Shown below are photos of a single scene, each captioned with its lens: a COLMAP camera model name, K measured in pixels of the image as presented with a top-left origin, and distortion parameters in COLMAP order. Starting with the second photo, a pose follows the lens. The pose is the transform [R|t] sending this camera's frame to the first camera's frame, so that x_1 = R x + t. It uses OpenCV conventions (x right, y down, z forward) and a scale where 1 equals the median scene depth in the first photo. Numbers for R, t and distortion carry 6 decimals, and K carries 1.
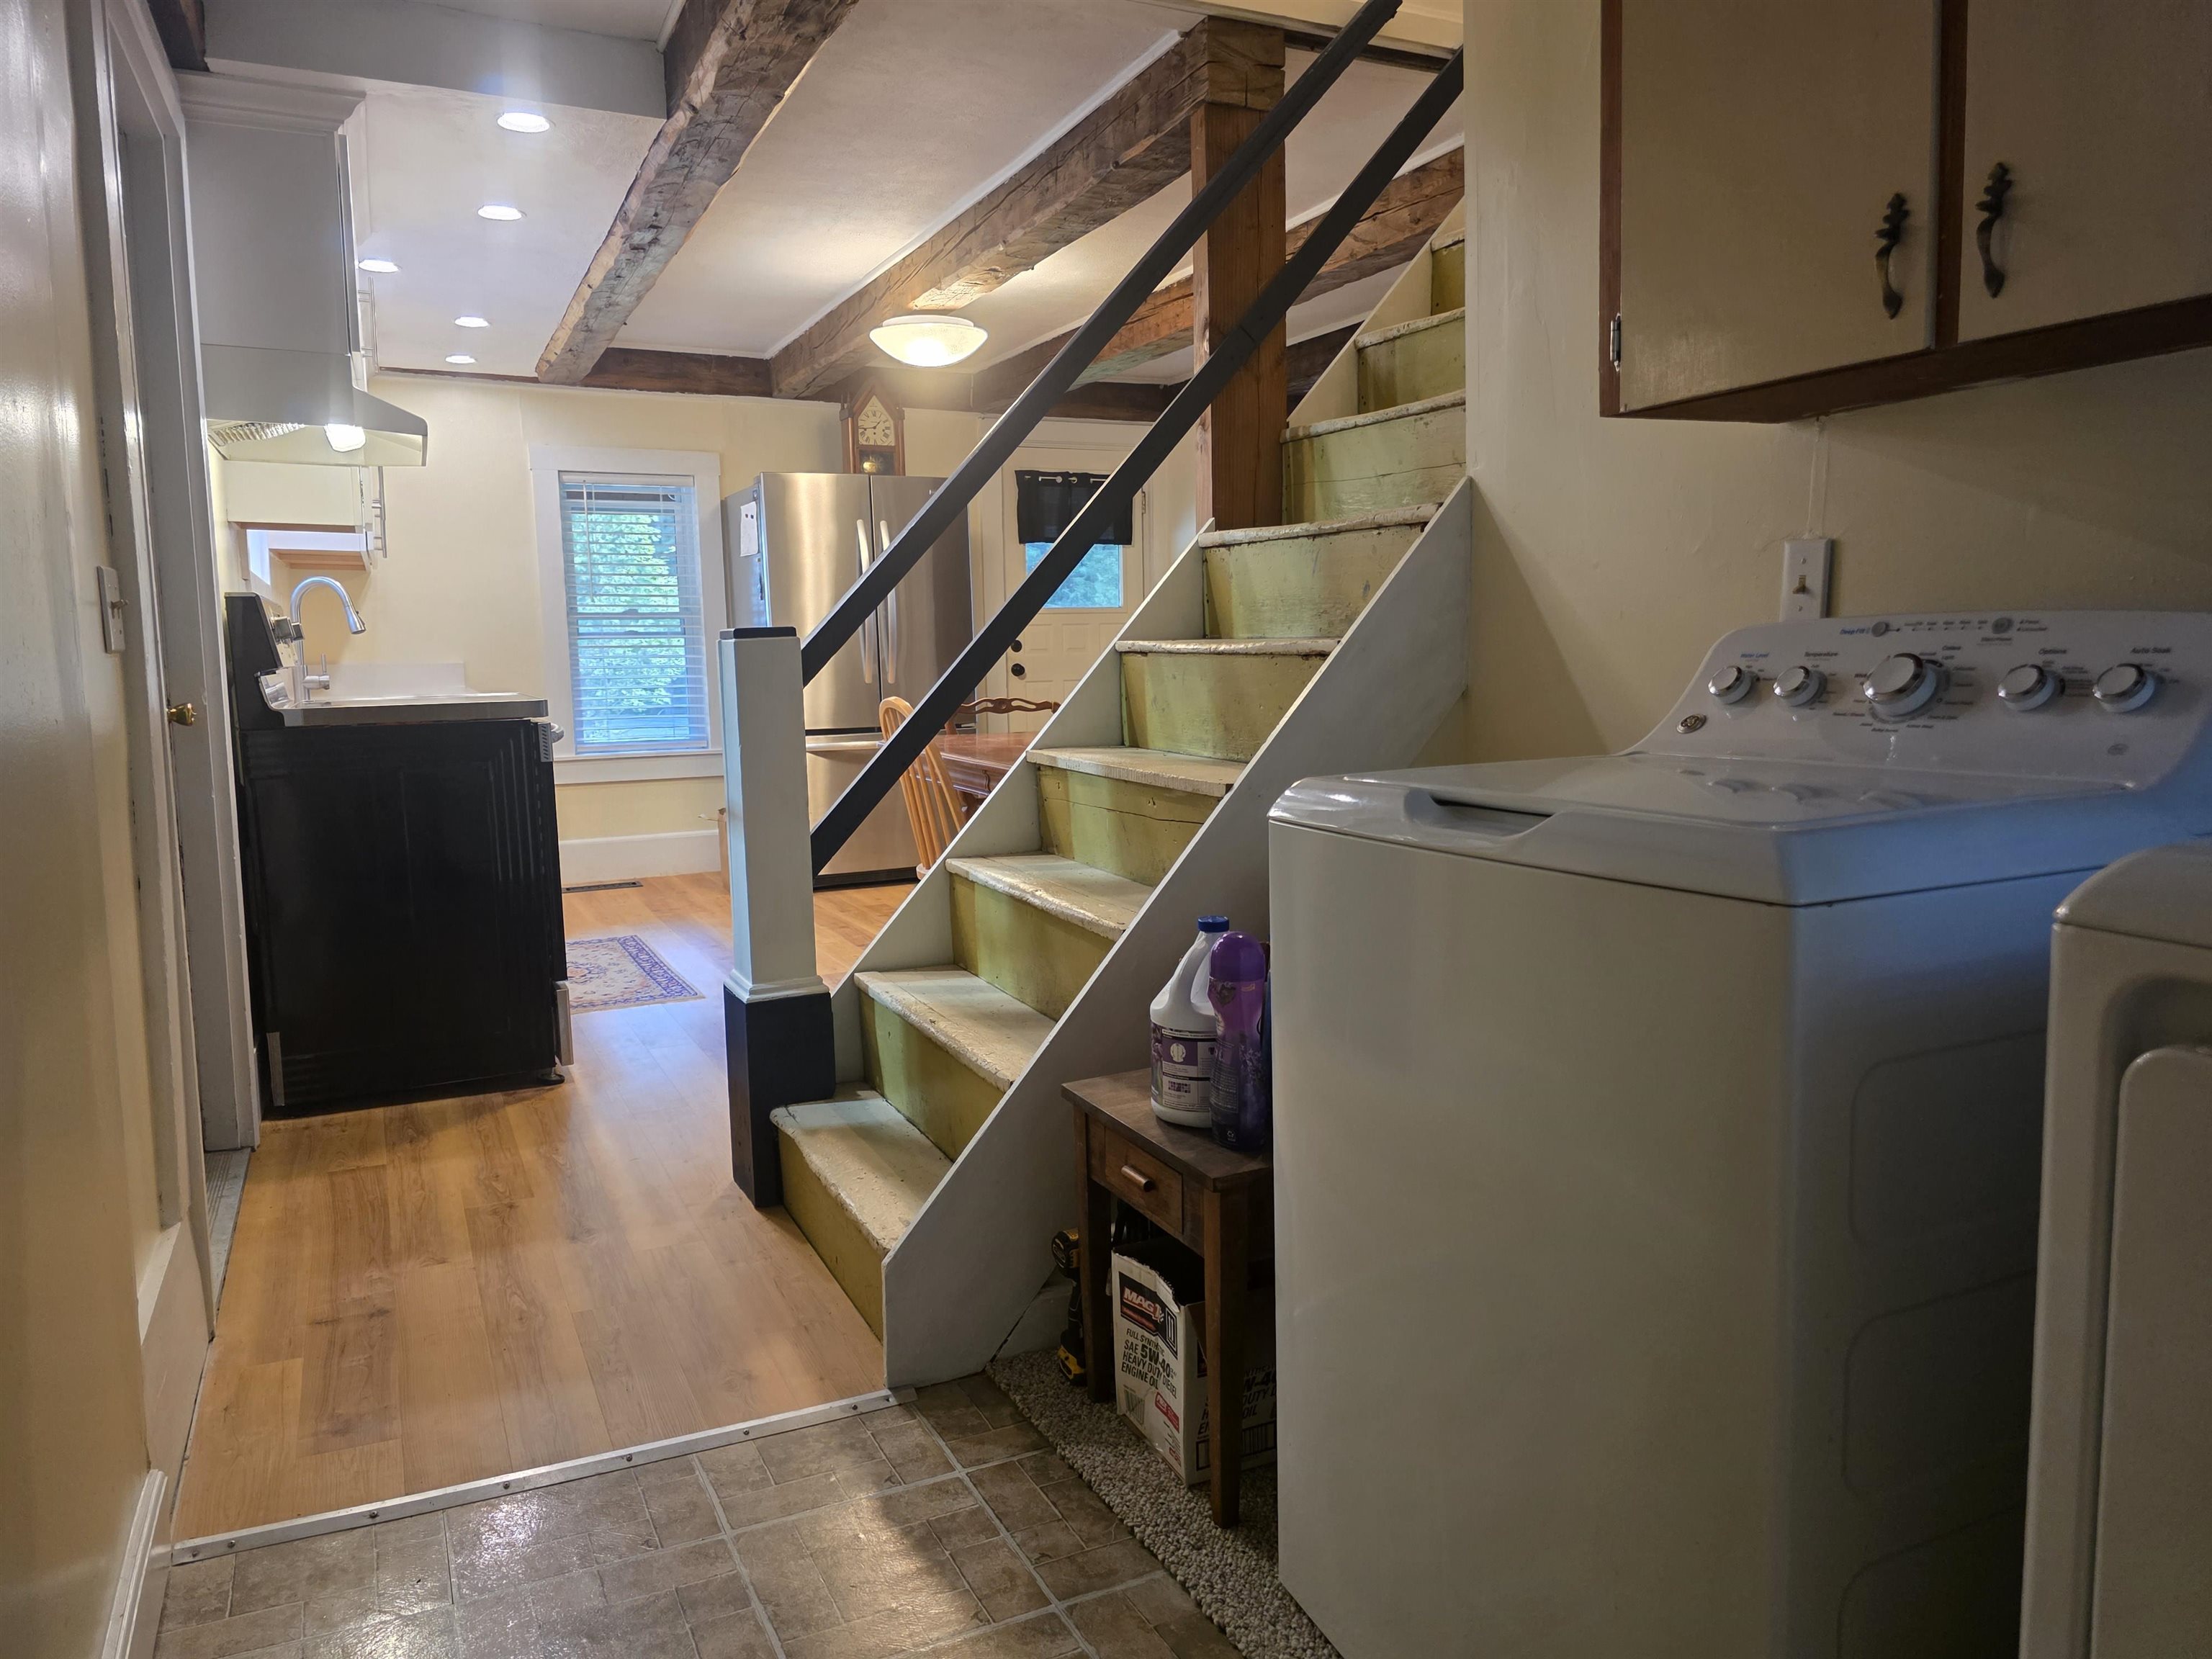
lens RADIAL K [[1467.8, 0, 1087.3], [0, 1467.8, 812.4], [0, 0, 1]] dist [0.060218, -0.060844]
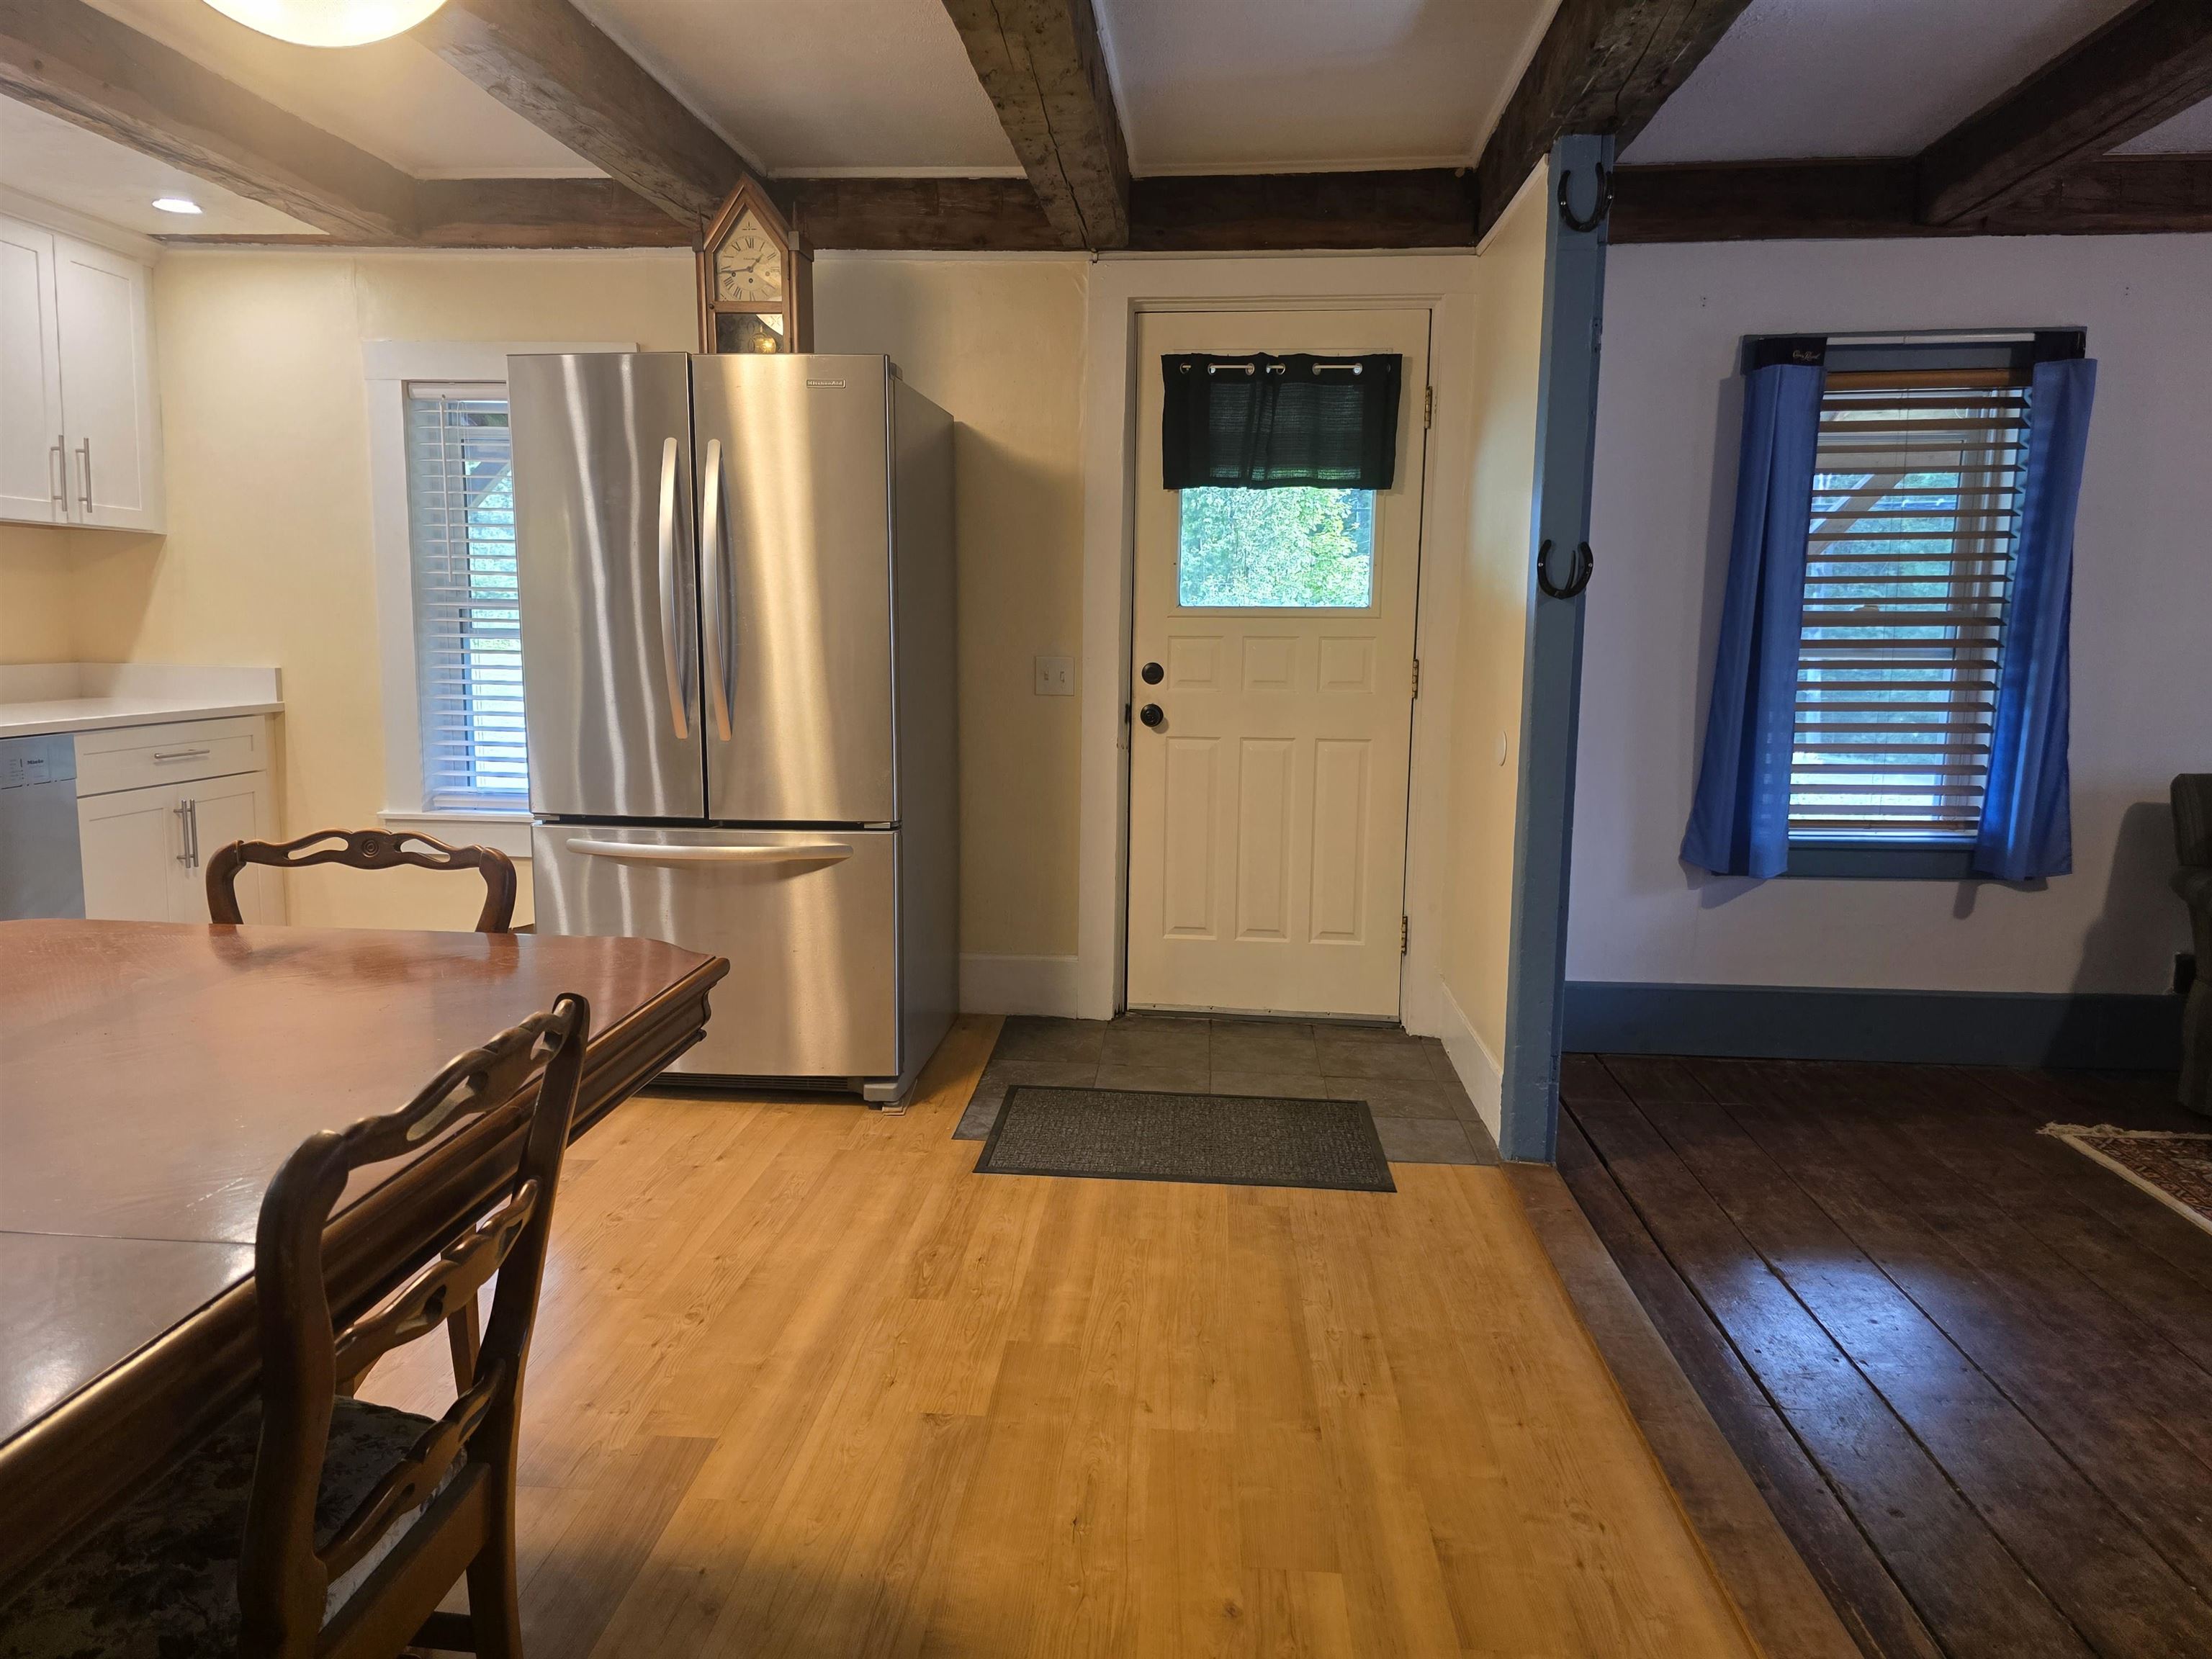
lens RADIAL K [[1467.8, 0, 1087.3], [0, 1467.8, 812.4], [0, 0, 1]] dist [0.060218, -0.060844]
pose [[0.866255, 0.092779, -0.490912, 0.242766], [-0.085977, 0.995630, 0.036455, -0.088311], [0.492149, 0.010628, 0.870446, 0.566359]]
